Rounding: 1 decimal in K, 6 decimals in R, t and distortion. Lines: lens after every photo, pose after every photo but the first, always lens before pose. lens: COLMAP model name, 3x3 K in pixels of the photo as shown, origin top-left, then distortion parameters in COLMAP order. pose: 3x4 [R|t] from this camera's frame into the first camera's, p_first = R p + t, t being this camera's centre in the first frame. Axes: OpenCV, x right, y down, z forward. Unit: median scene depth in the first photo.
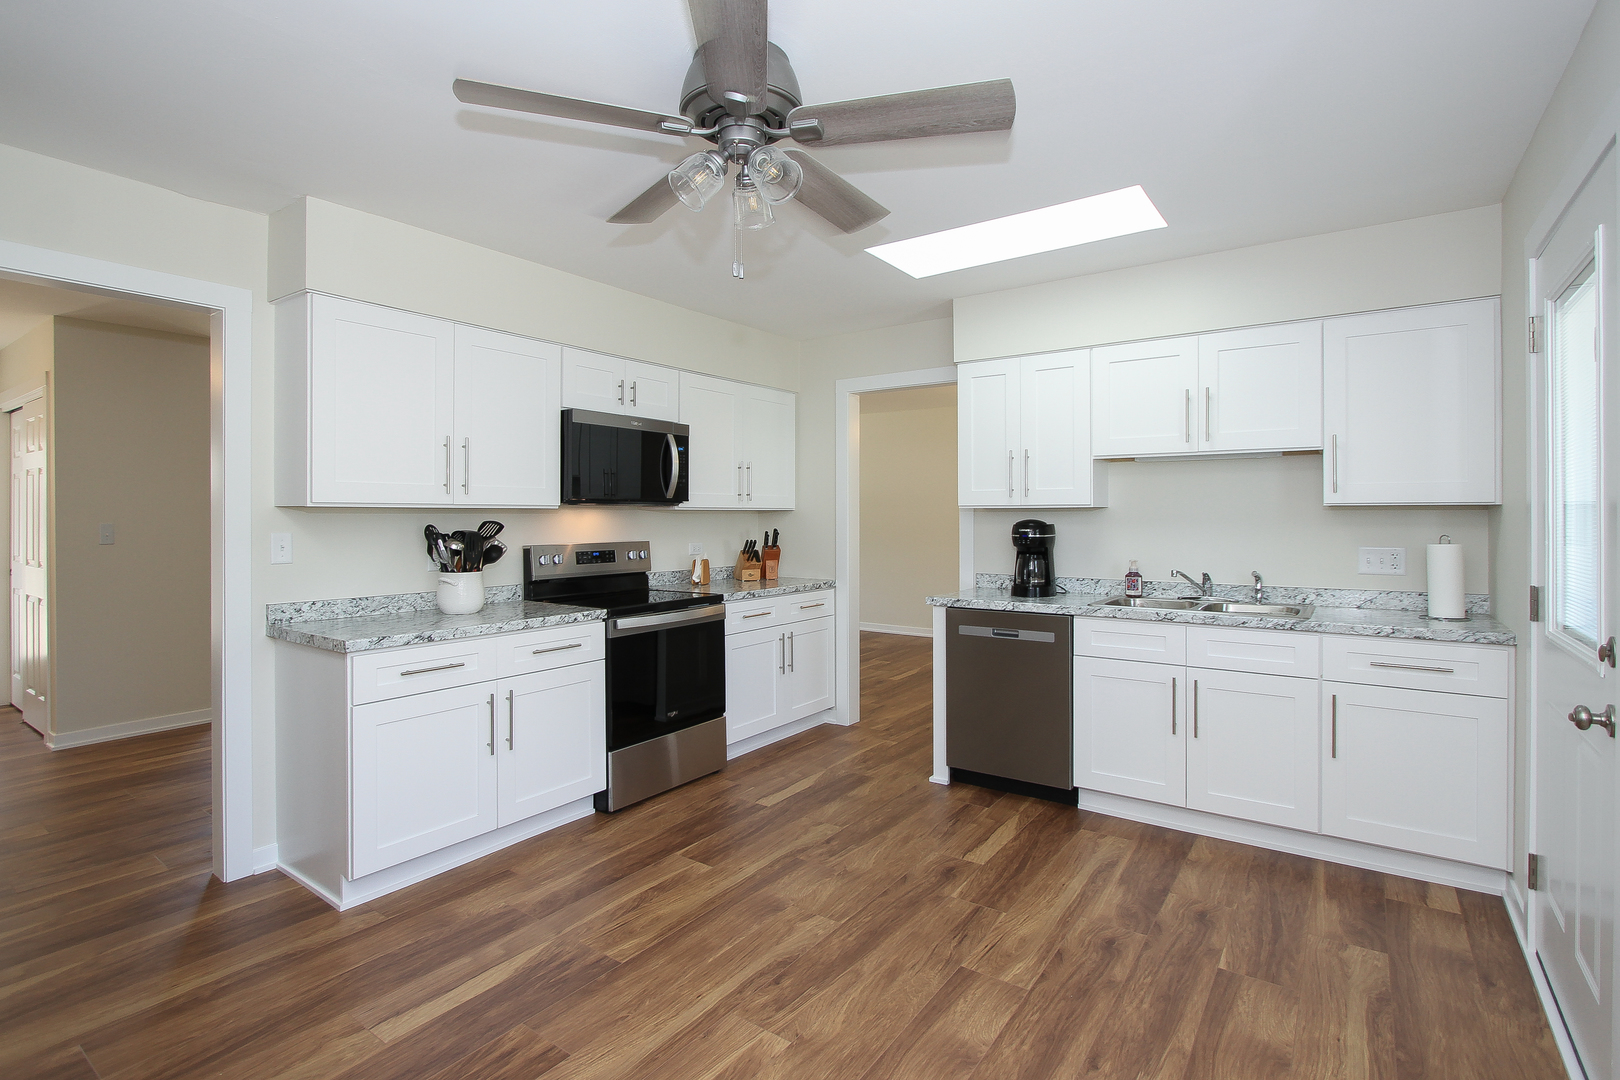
lens RADIAL K [[773.6, 0, 805.4], [0, 773.6, 510.7], [0, 0, 1]] dist [-0.015079, 0.000326]
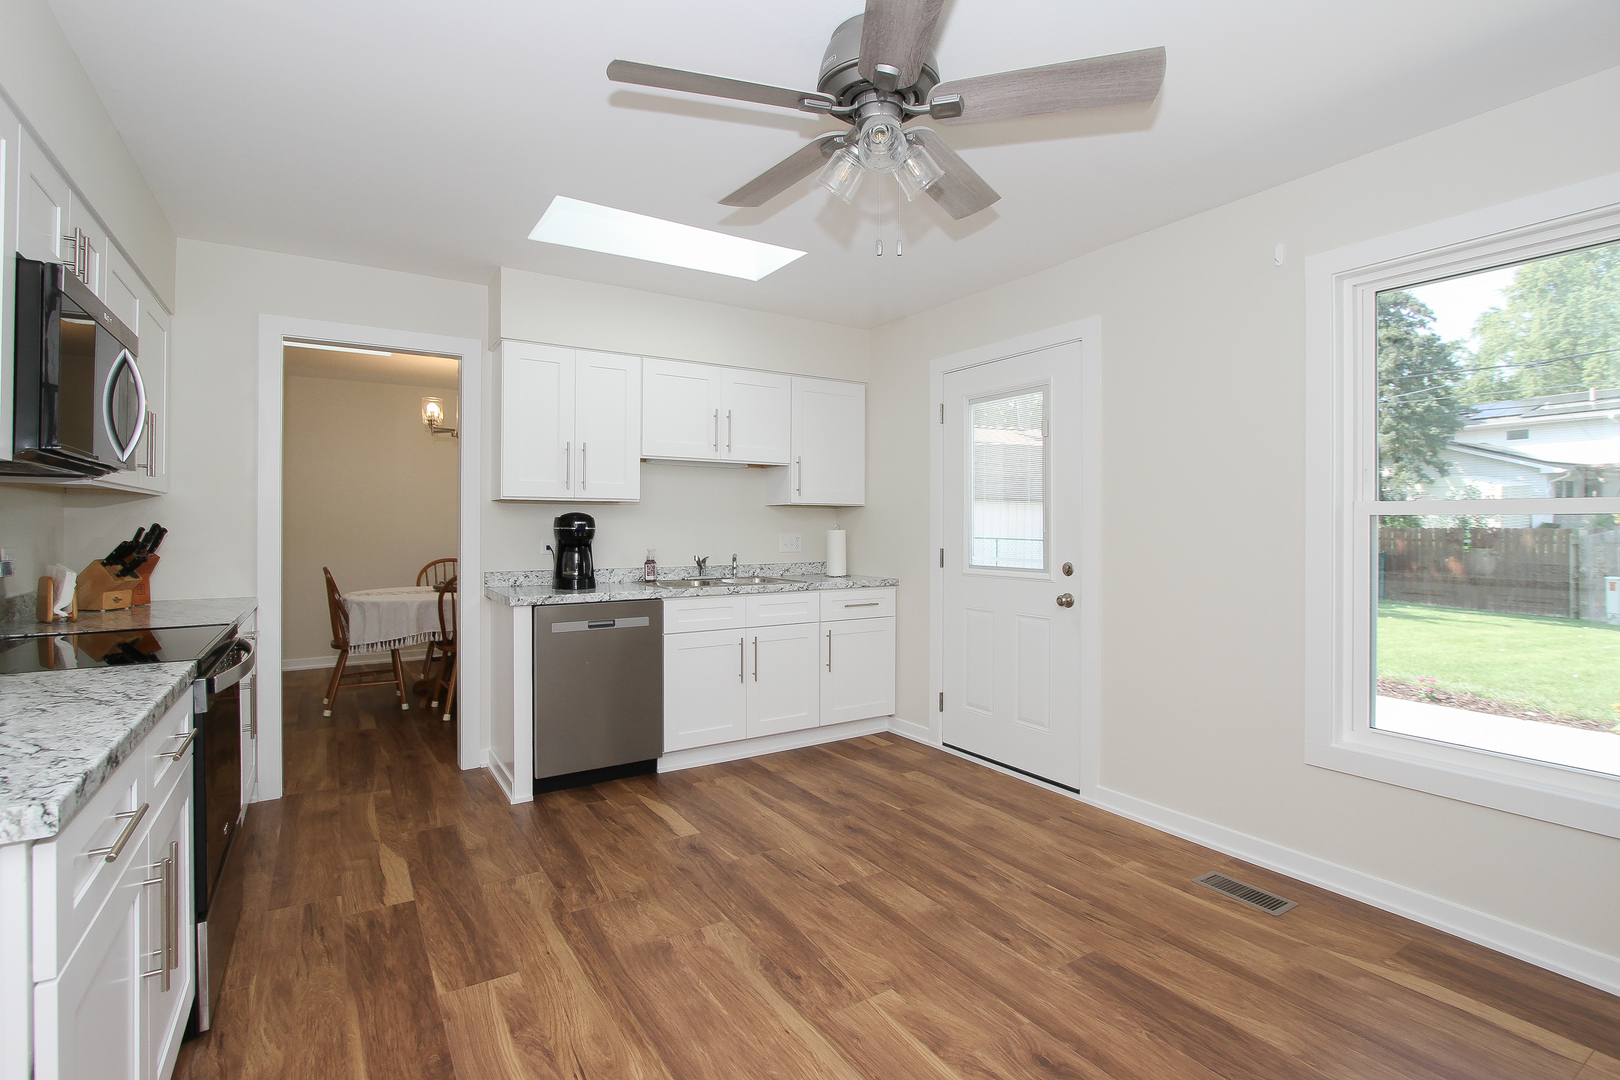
lens RADIAL K [[750.3, 0, 808.9], [0, 750.3, 521.2], [0, 0, 1]] dist [-0.020706, -0.000040]
pose [[0.372616, 0.008956, 0.927942, -0.668113], [-0.006923, 0.999952, -0.006870, 0.036624], [-0.927960, -0.003865, 0.372660, 0.476842]]
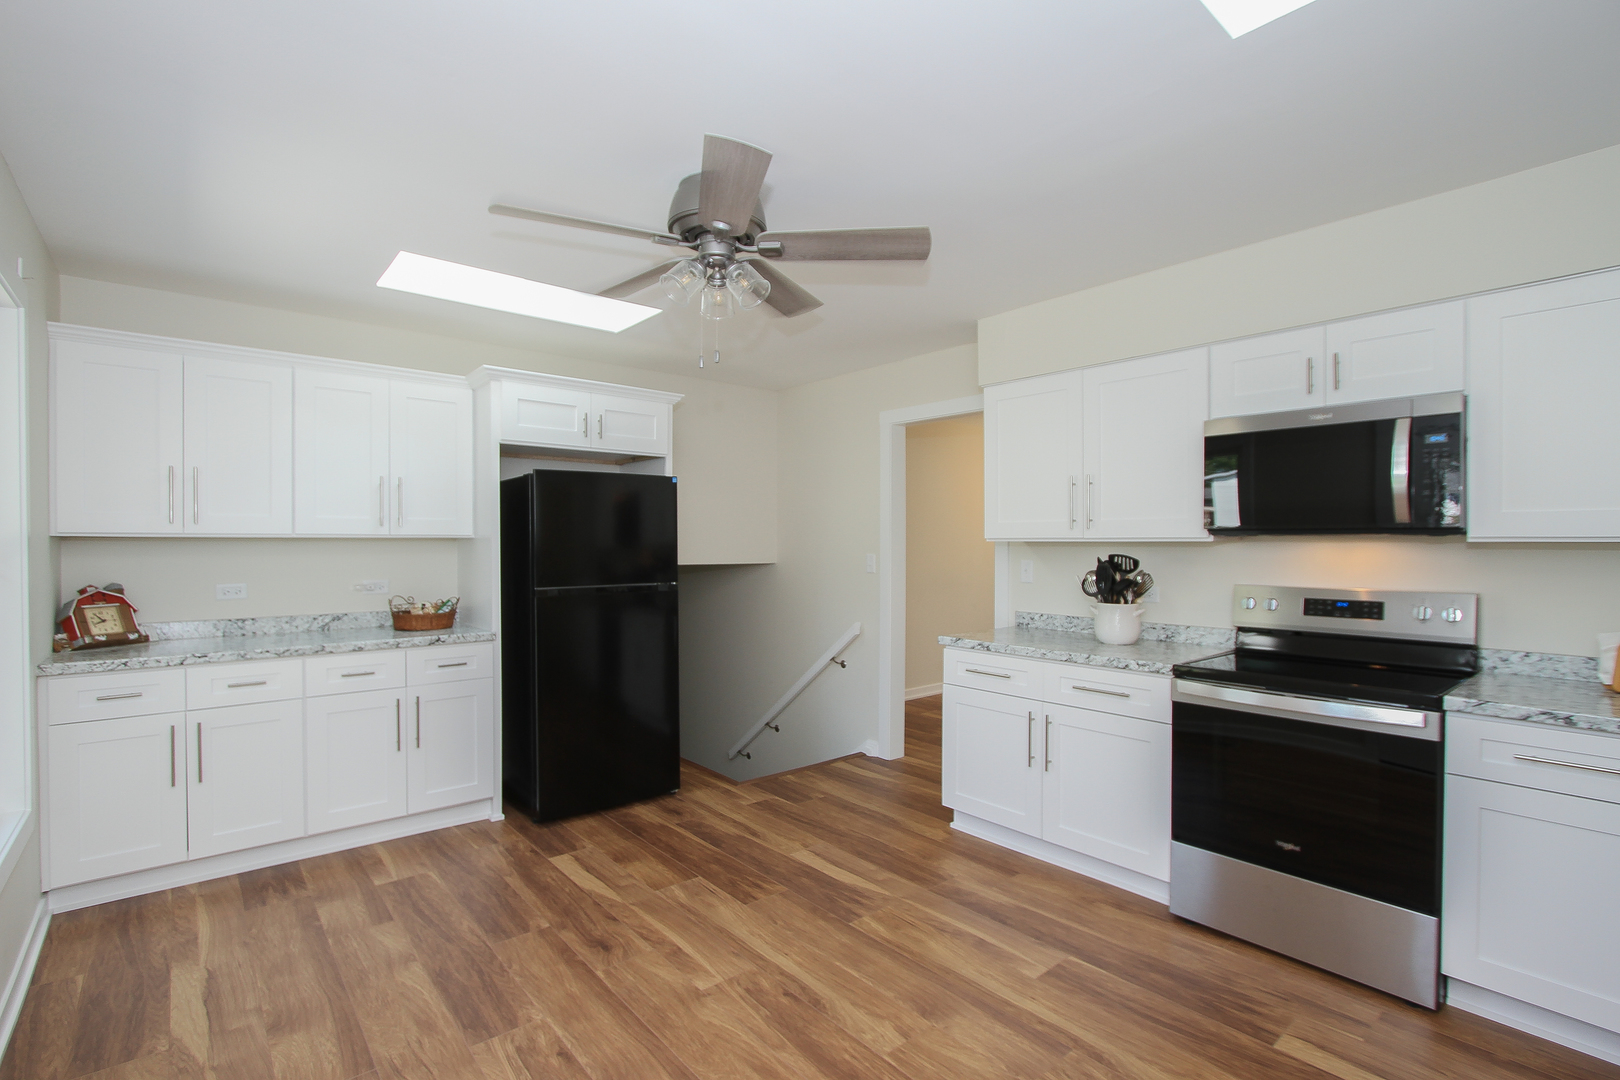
lens RADIAL K [[744.1, 0, 810.0], [0, 744.1, 540.0], [0, 0, 1]] dist [-0.002649, 0.000044]
pose [[-0.241917, -0.007093, -0.970271, 0.702099], [0.003878, 0.999958, -0.008277, 0.000310], [0.970289, -0.005765, -0.241879, 0.950624]]
